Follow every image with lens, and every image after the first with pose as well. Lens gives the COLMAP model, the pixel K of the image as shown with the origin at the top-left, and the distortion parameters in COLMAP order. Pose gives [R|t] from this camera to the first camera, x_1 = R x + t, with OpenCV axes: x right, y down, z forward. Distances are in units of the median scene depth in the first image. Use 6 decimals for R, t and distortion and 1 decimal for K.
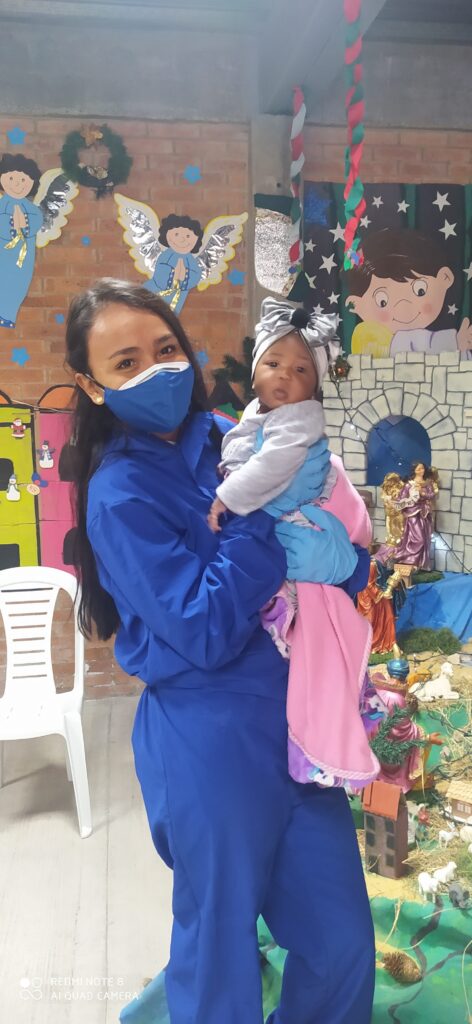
lens RADIAL K [[822.5, 0, 235.8], [0, 822.5, 514.3], [0, 0, 1]] dist [0.008857, 0.002621]
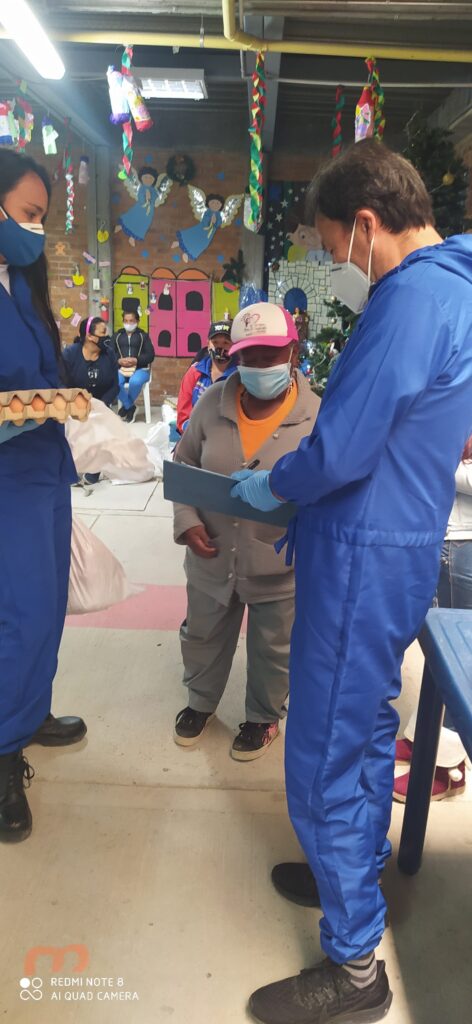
lens RADIAL K [[822.5, 0, 235.5], [0, 822.5, 511.1], [0, 0, 1]] dist [0.008857, 0.002621]
pose [[0.974976, 0.107243, -0.194735, 0.541275], [-0.081247, 0.987246, 0.136913, 0.196451], [0.206934, -0.117665, 0.971253, -1.356985]]
